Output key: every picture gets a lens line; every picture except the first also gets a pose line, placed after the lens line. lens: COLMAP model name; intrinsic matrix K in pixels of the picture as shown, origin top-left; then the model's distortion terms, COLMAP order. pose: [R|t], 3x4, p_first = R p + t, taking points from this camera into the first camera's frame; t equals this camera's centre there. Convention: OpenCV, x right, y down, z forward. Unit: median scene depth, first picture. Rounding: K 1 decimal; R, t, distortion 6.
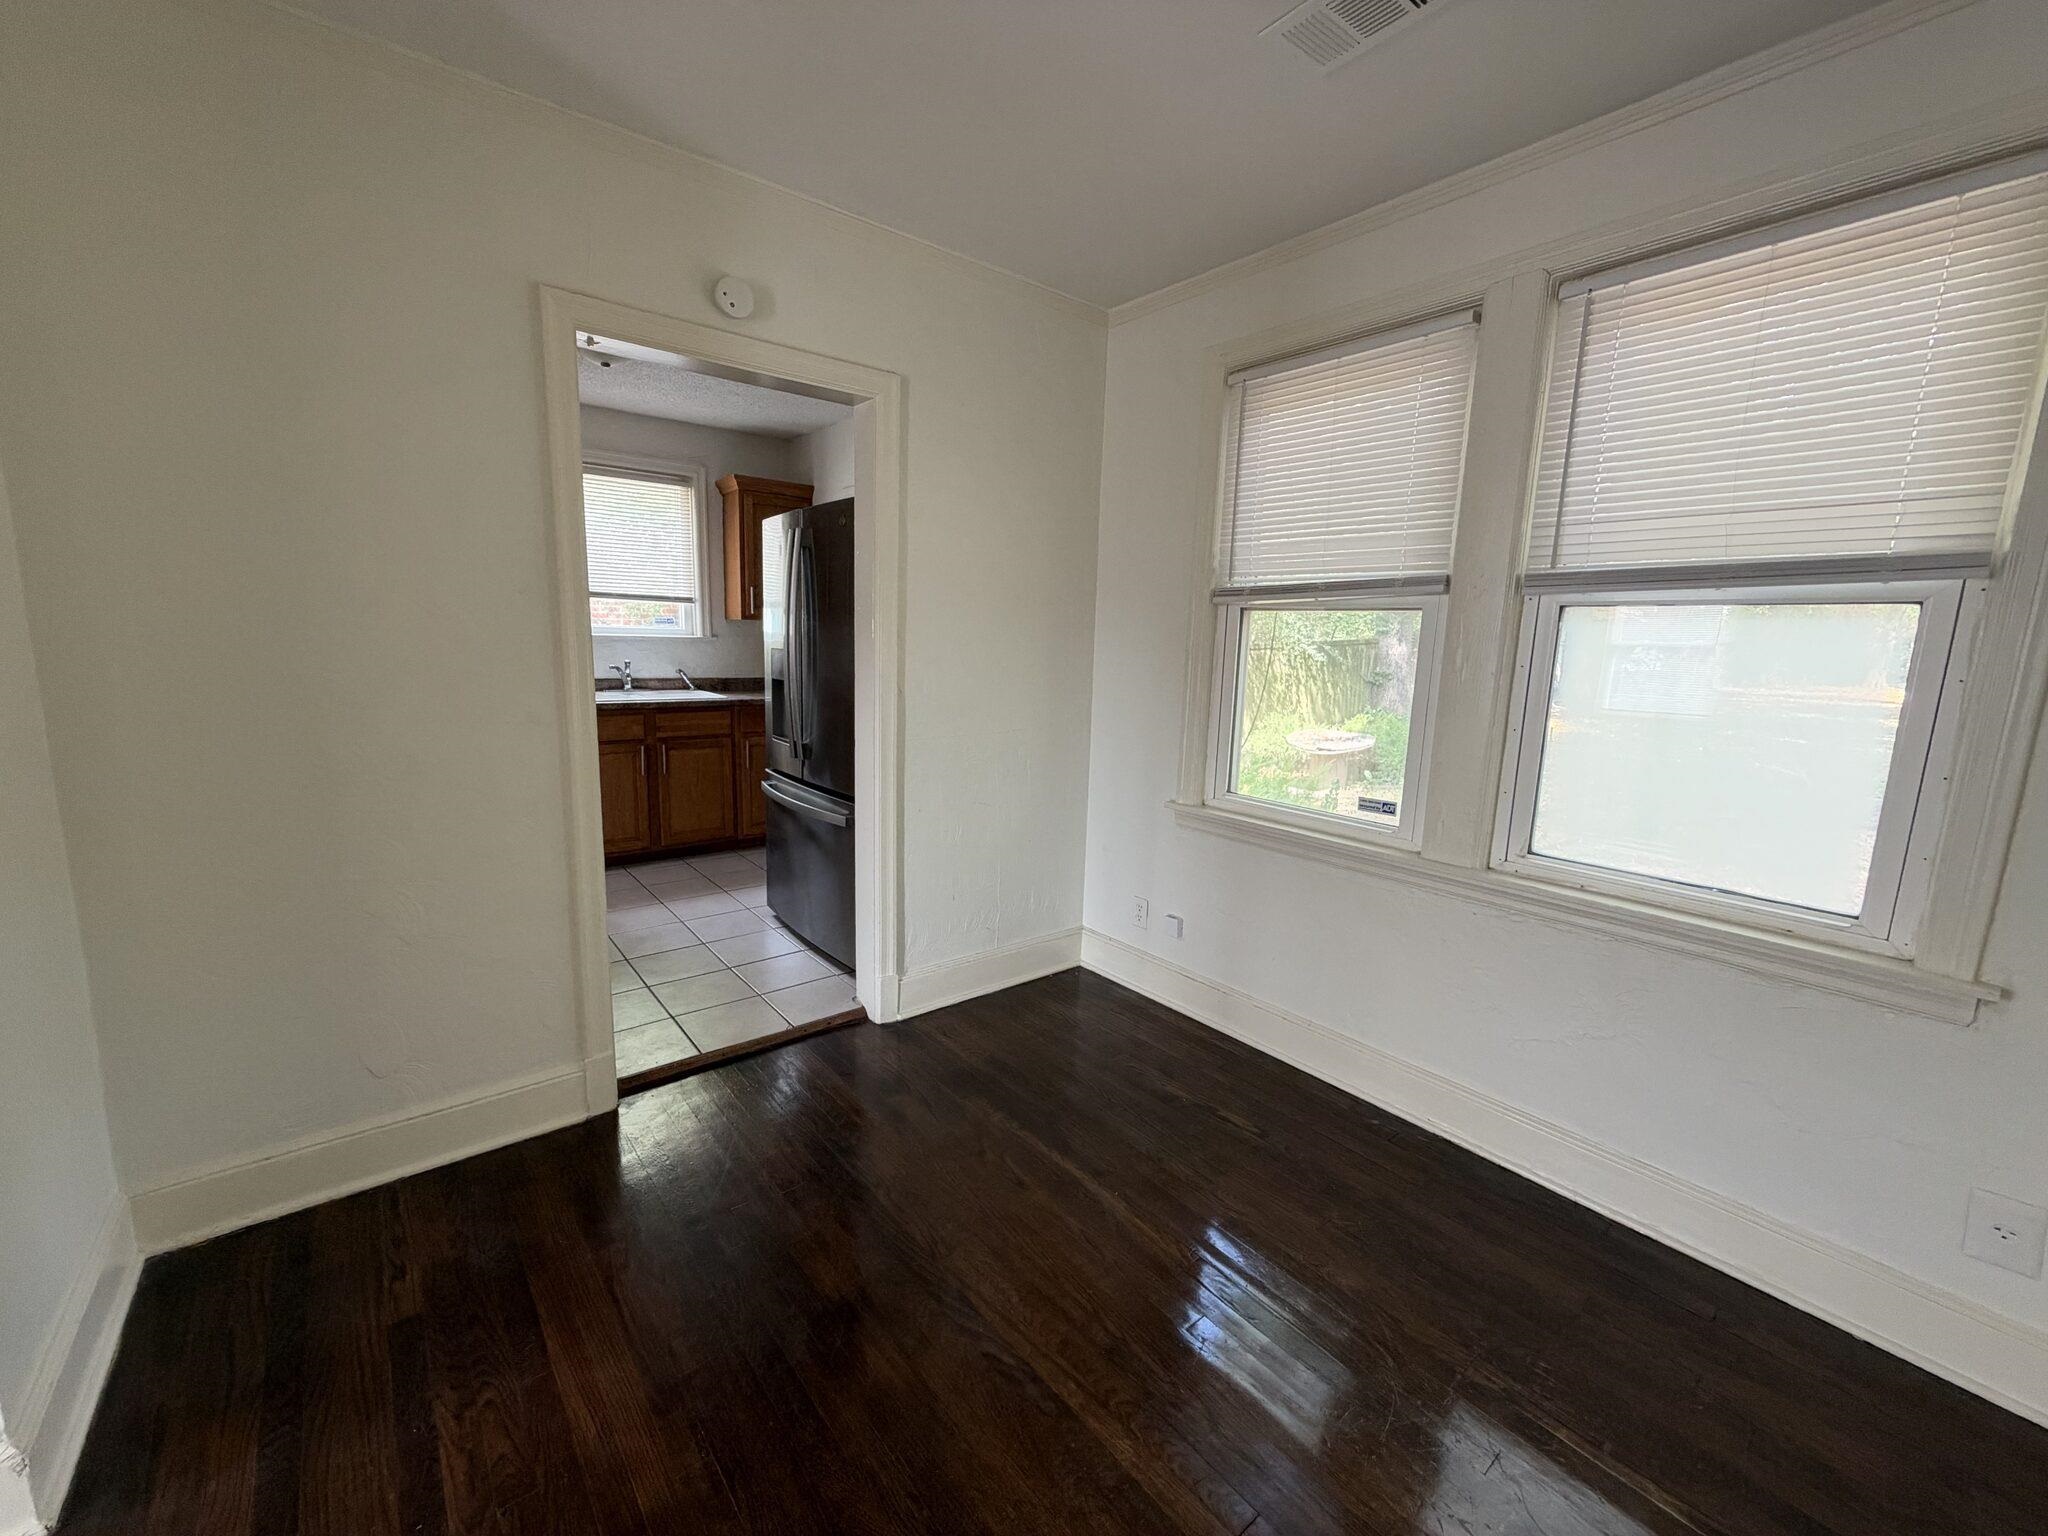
lens RADIAL K [[818.4, 0, 1021.1], [0, 818.4, 765.9], [0, 0, 1]] dist [-0.001980, 0.000060]
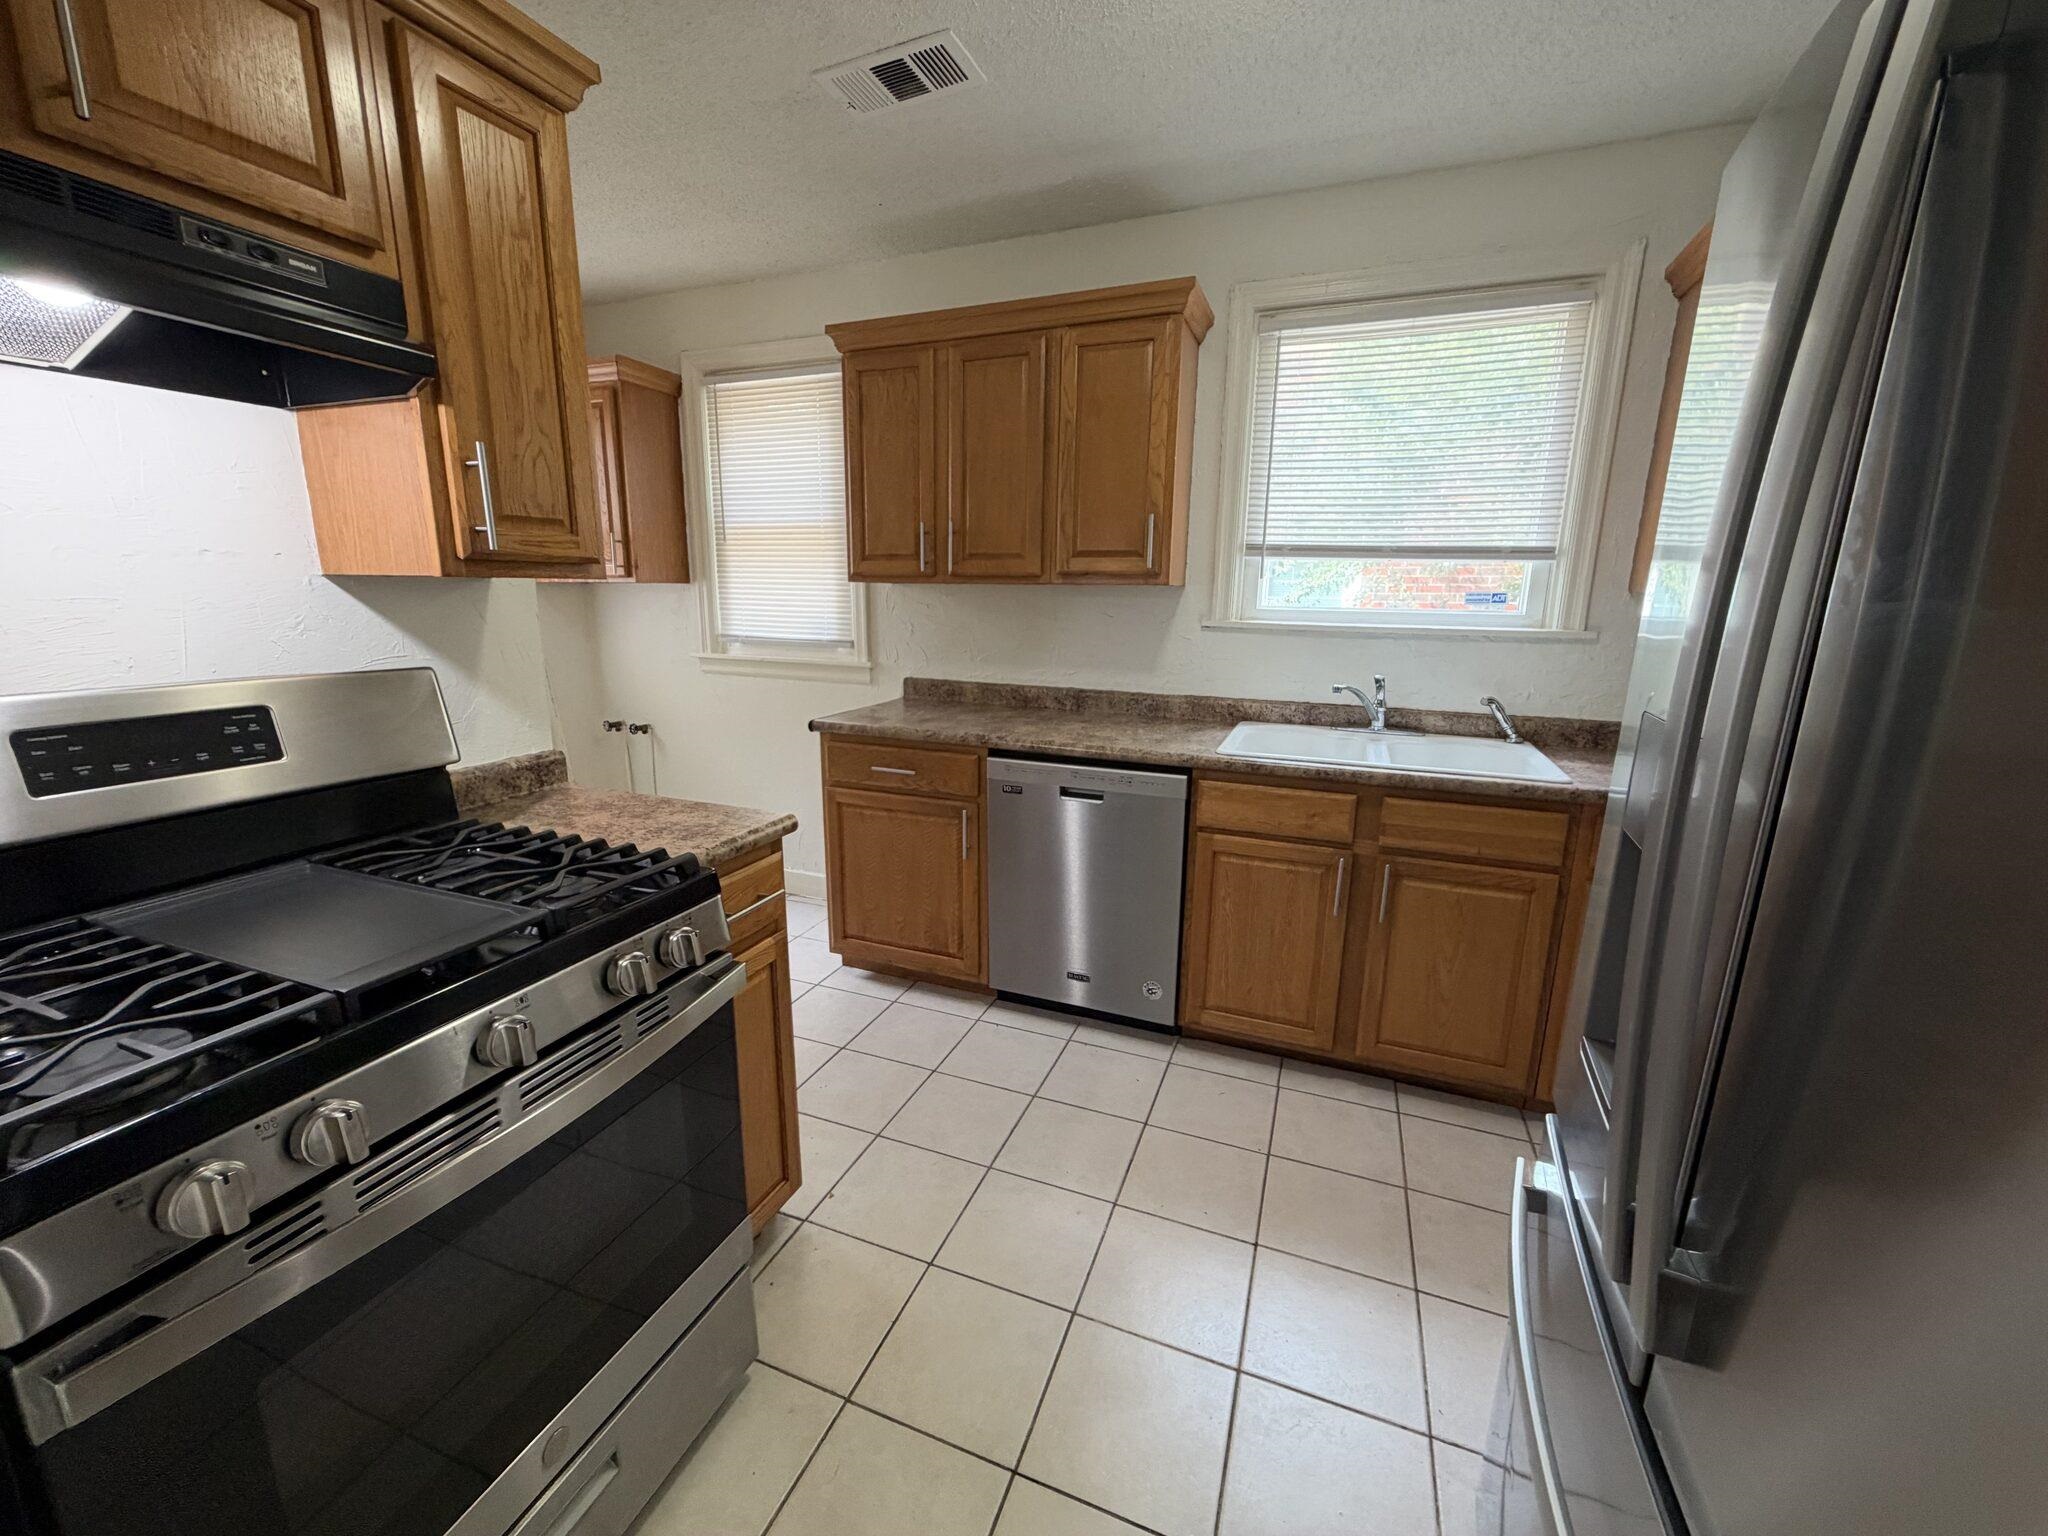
lens RADIAL K [[818.4, 0, 1021.1], [0, 818.4, 768.7], [0, 0, 1]] dist [-0.001980, 0.000060]
pose [[0.491998, 0.165634, -0.854695, -0.132865], [-0.144589, 0.983647, 0.107393, -0.088391], [0.858506, 0.070742, 0.507901, 0.516877]]
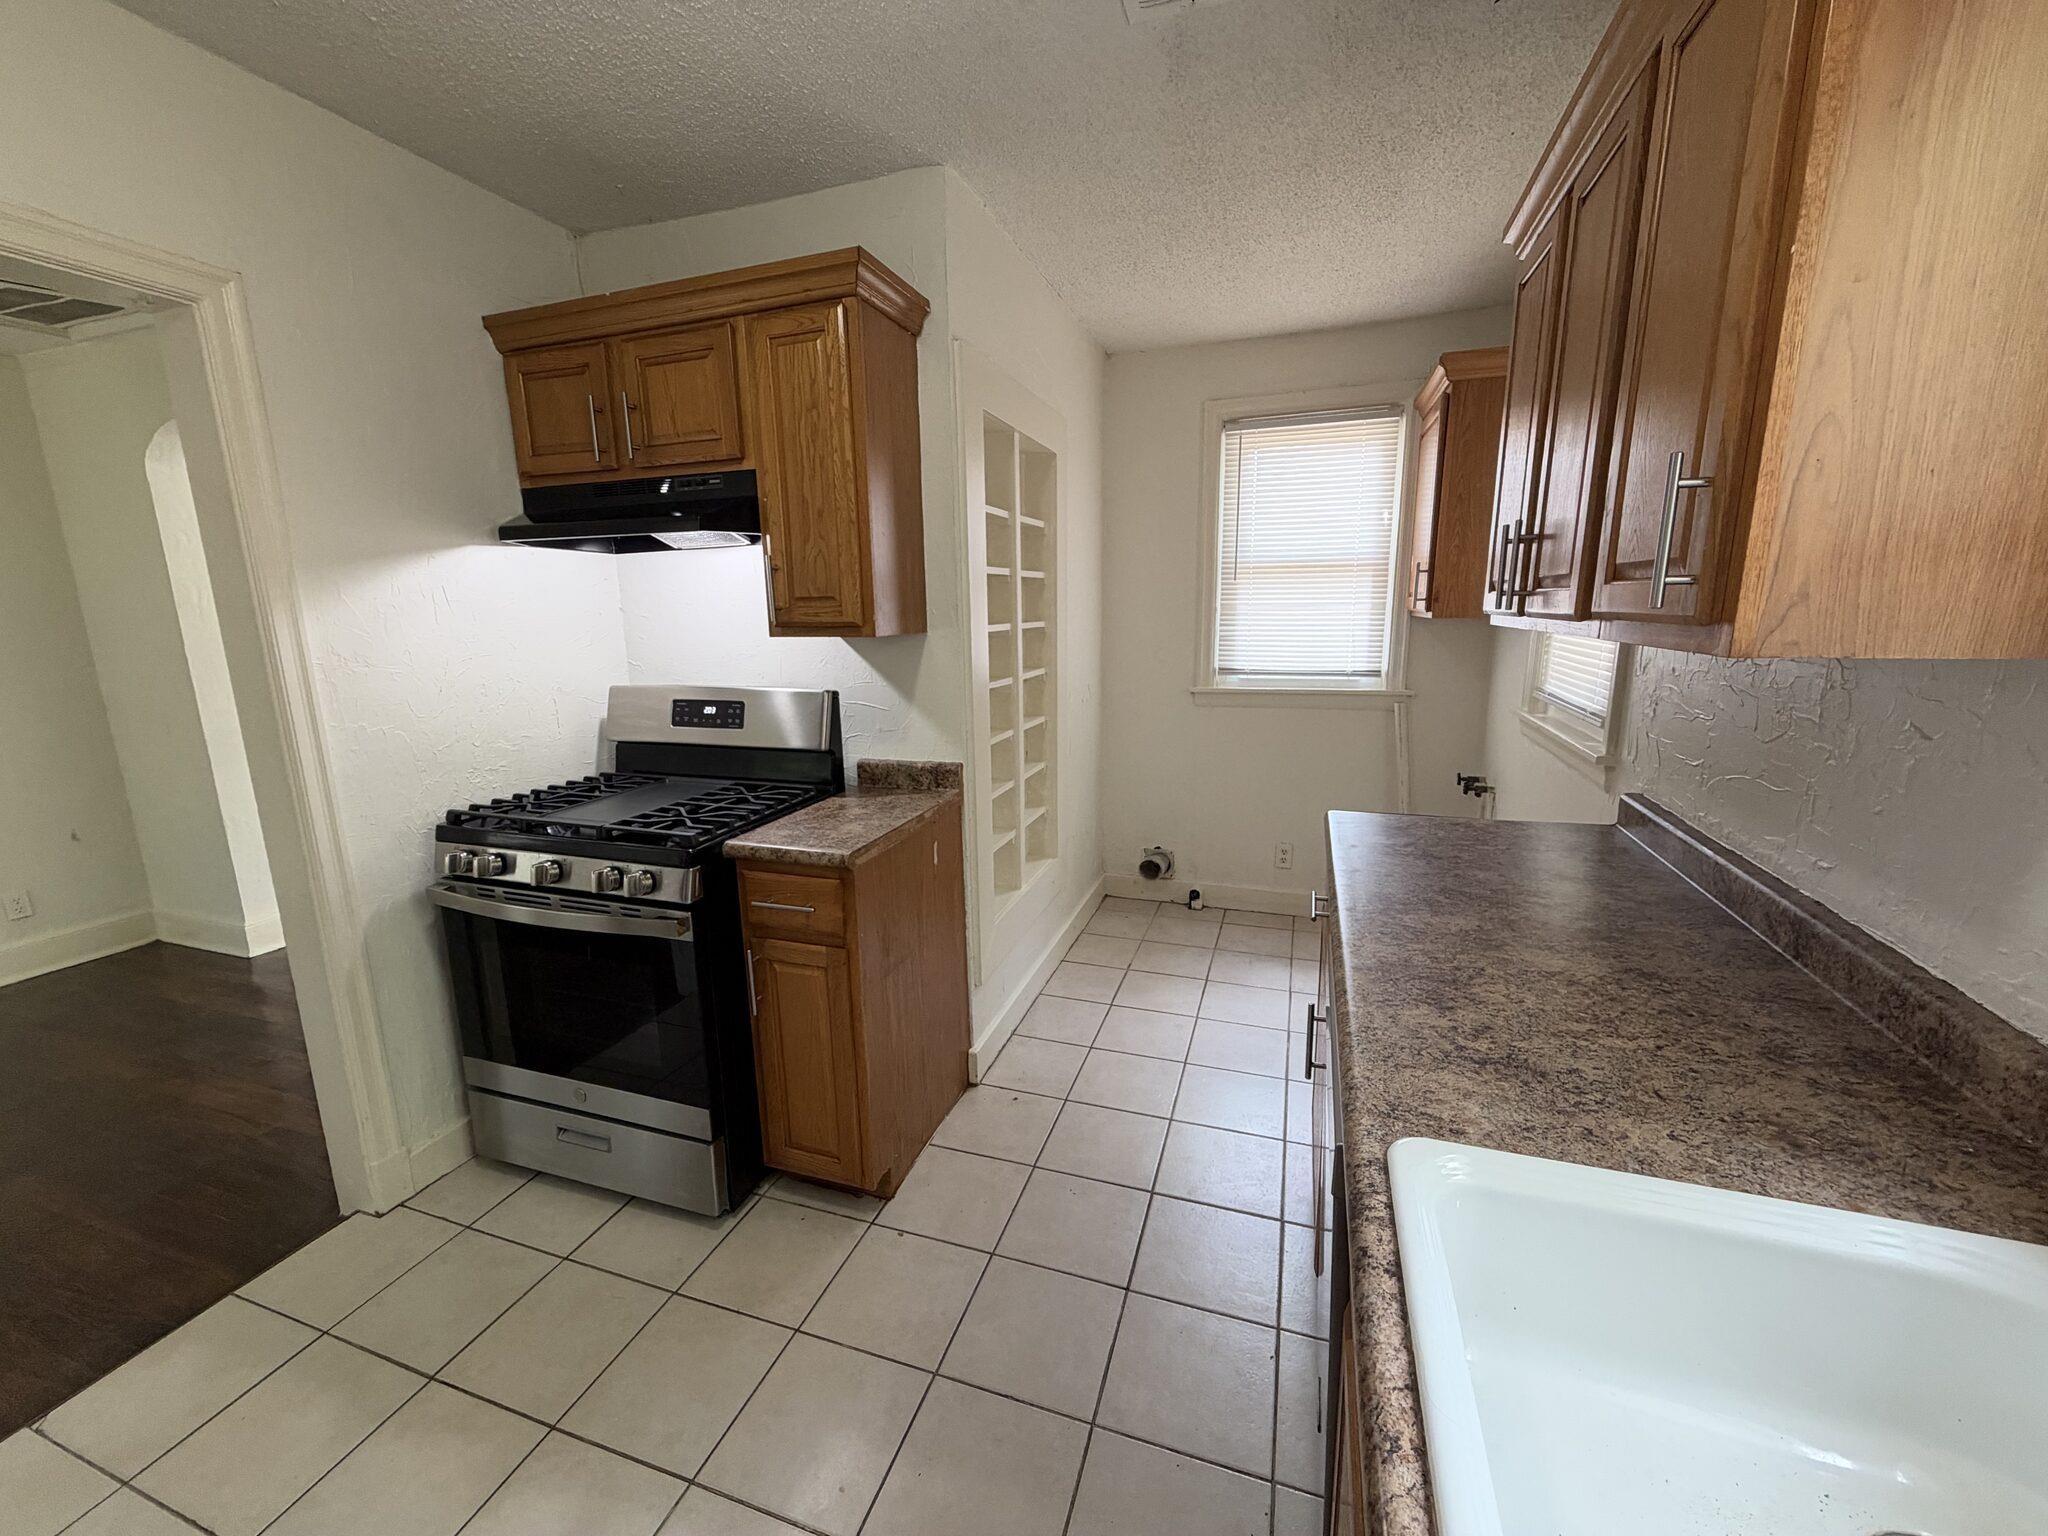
lens RADIAL K [[818.4, 0, 1024.7], [0, 818.4, 768.7], [0, 0, 1]] dist [-0.001980, 0.000060]
pose [[-0.844729, 0.088585, -0.527812, -0.543106], [-0.099719, 0.942885, 0.317842, -0.274304], [0.525822, 0.321124, -0.787649, 1.341114]]
